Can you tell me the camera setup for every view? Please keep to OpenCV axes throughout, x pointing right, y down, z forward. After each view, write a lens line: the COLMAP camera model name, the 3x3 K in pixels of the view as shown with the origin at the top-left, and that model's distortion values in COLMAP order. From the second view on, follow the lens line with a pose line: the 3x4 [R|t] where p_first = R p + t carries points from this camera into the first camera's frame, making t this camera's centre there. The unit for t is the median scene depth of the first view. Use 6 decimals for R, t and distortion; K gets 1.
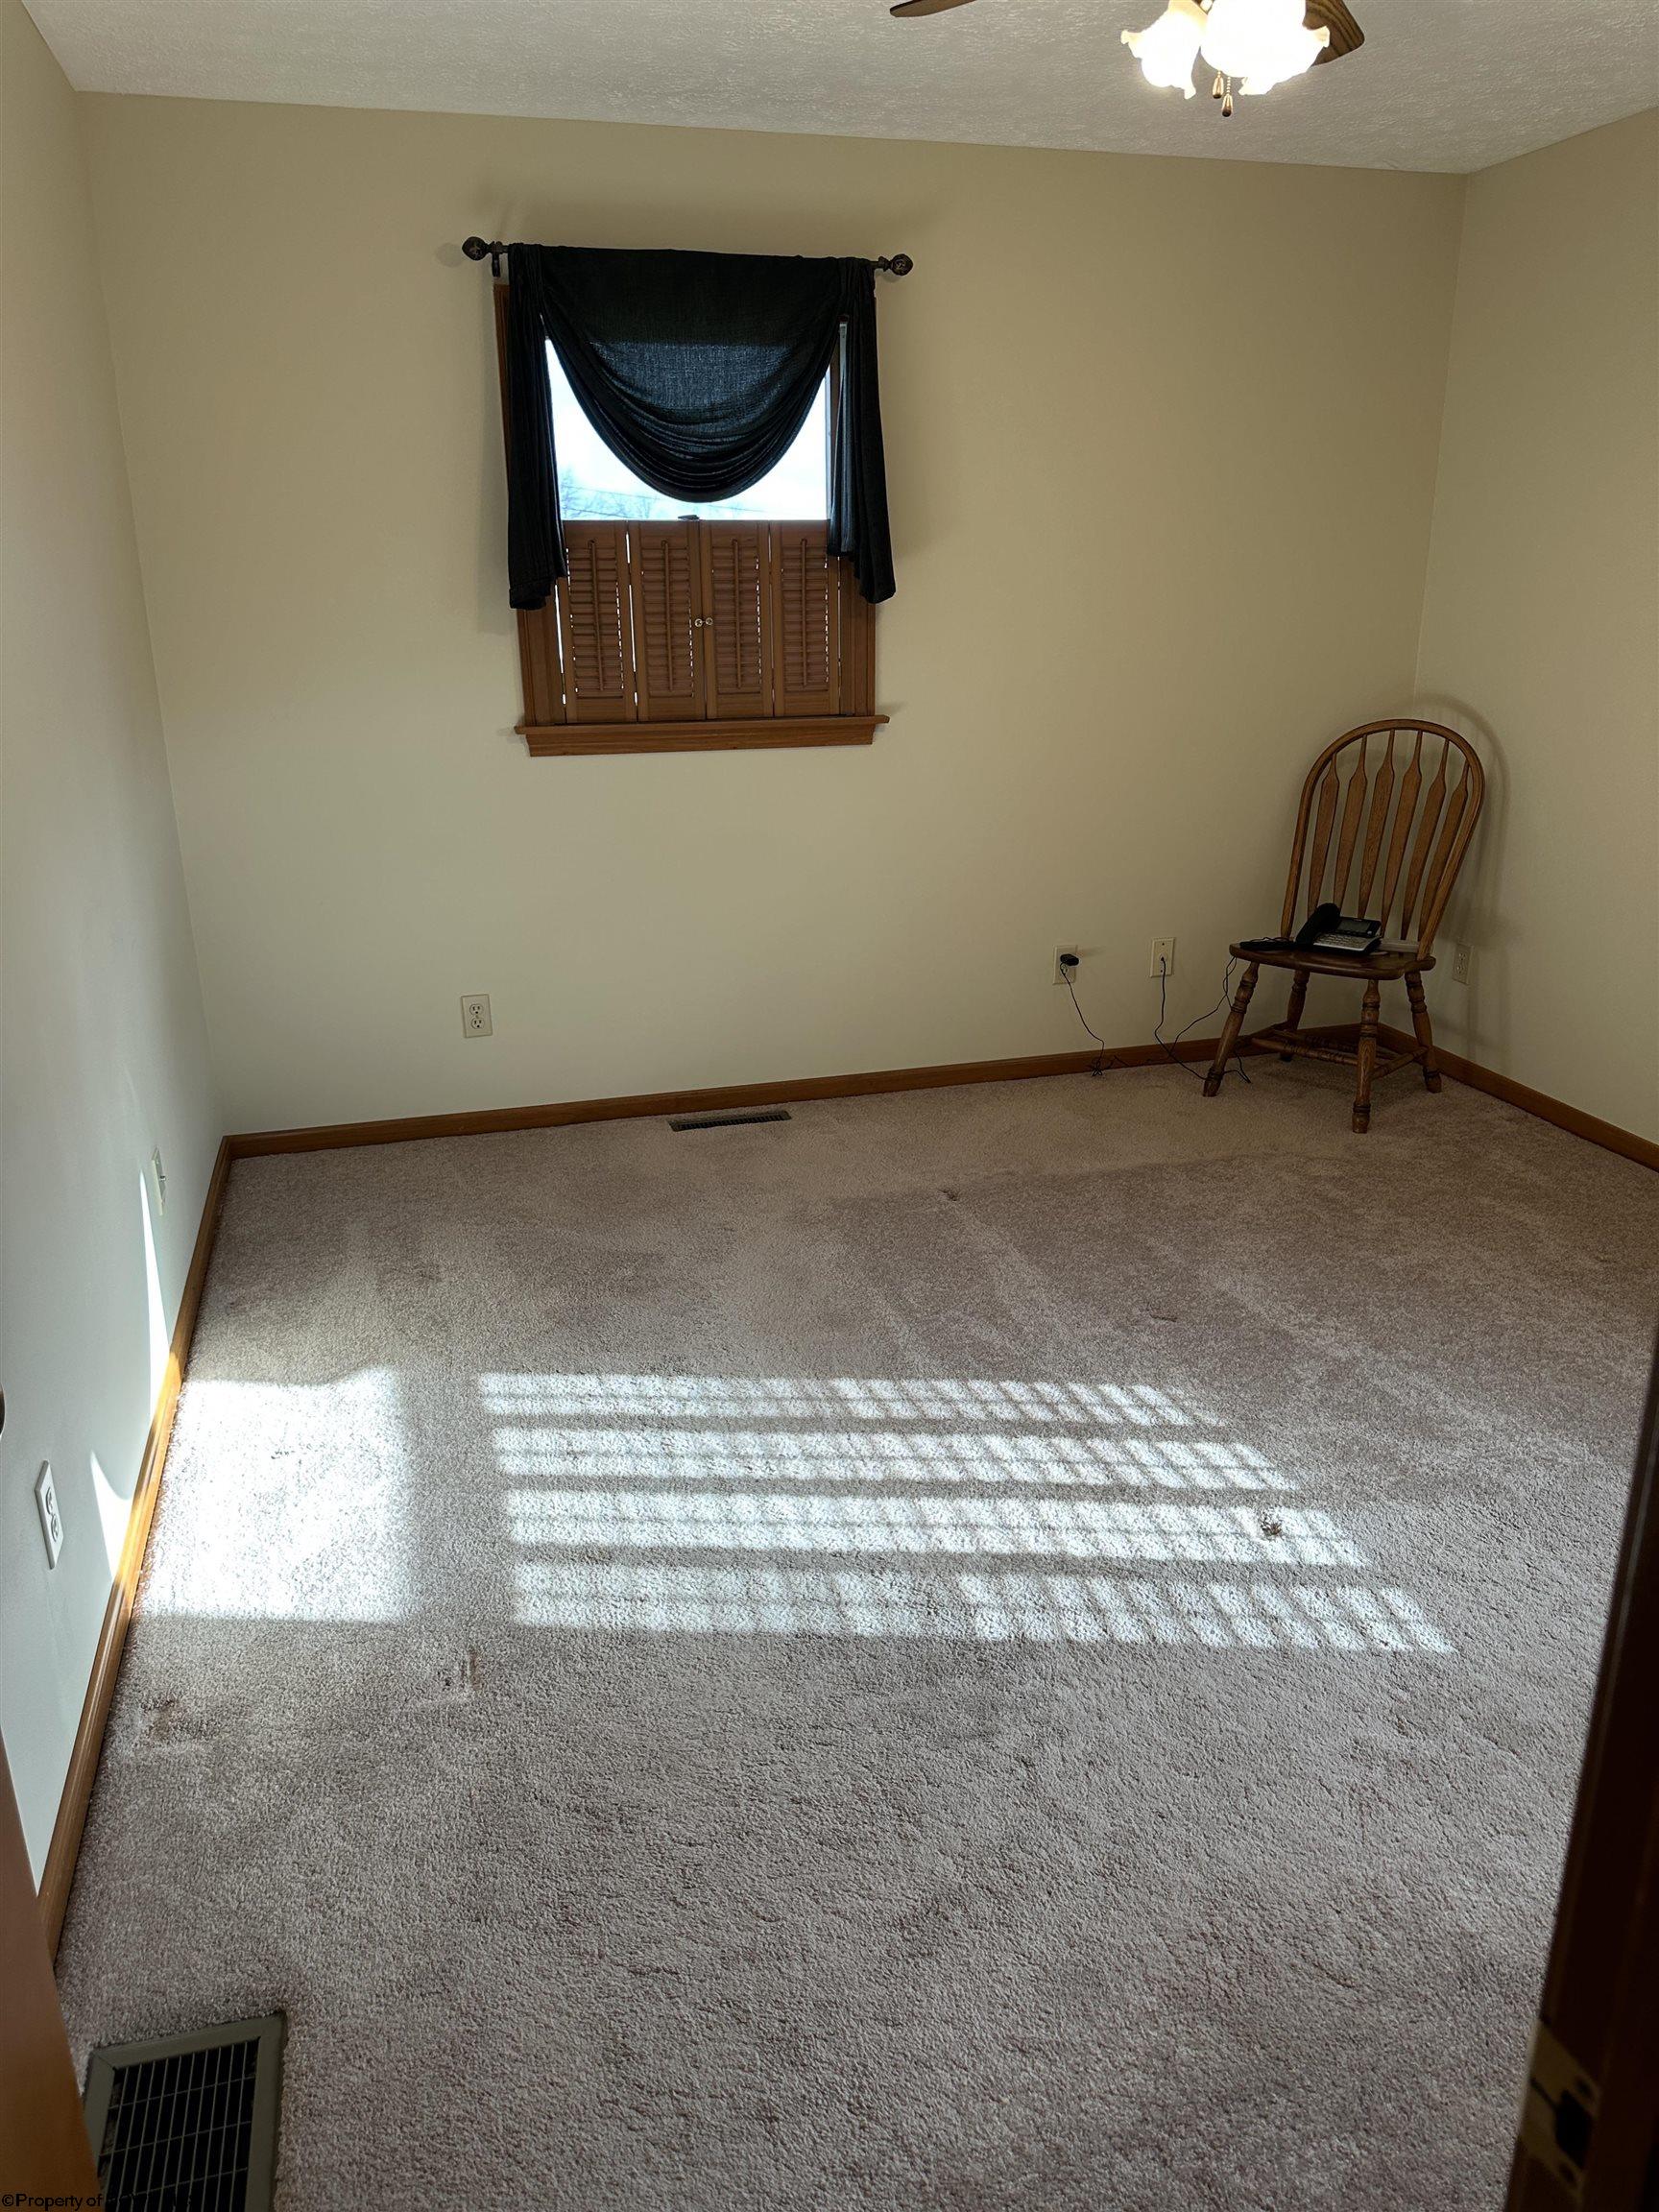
lens RADIAL K [[1561.3, 0, 839.0], [0, 1561.3, 1108.1], [0, 0, 1]] dist [0.005508, -0.038651]
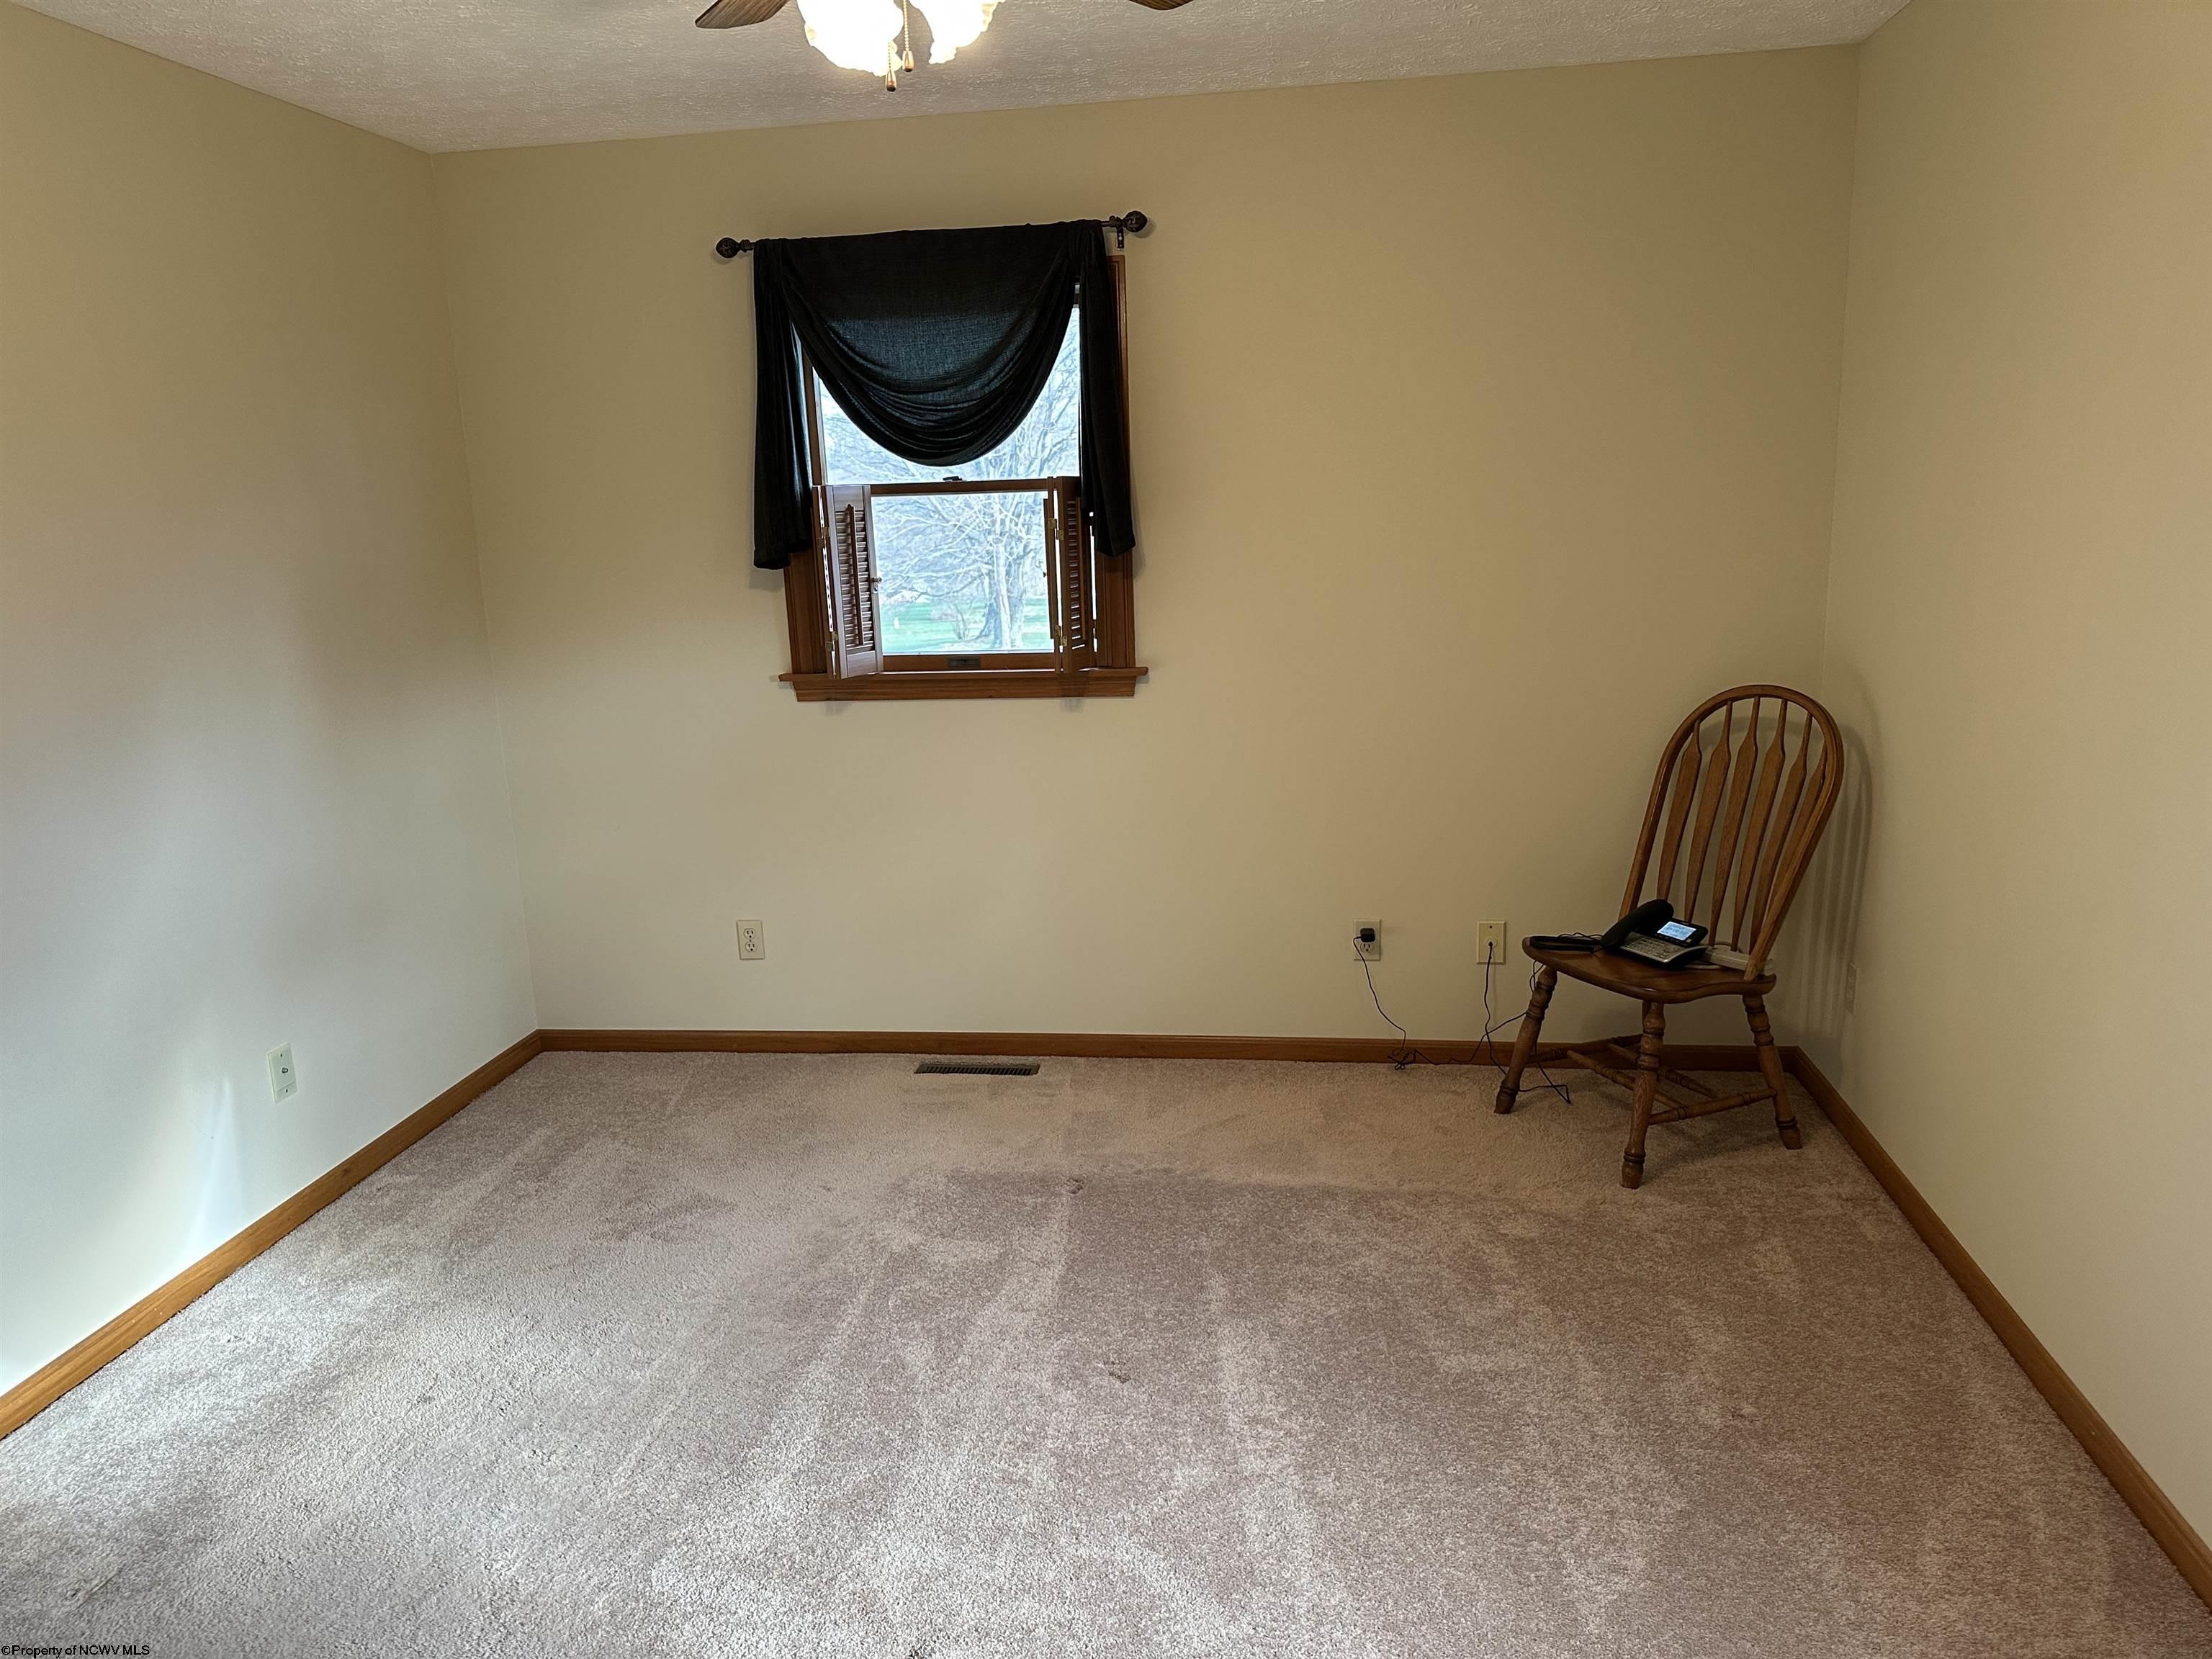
lens RADIAL K [[1561.3, 0, 1104.6], [0, 1561.3, 846.8], [0, 0, 1]] dist [0.005508, -0.038651]
pose [[0.908277, 0.071411, -0.412230, 0.410199], [-0.109369, 0.991589, -0.069201, -0.073786], [0.403822, 0.107939, 0.908448, 0.130111]]
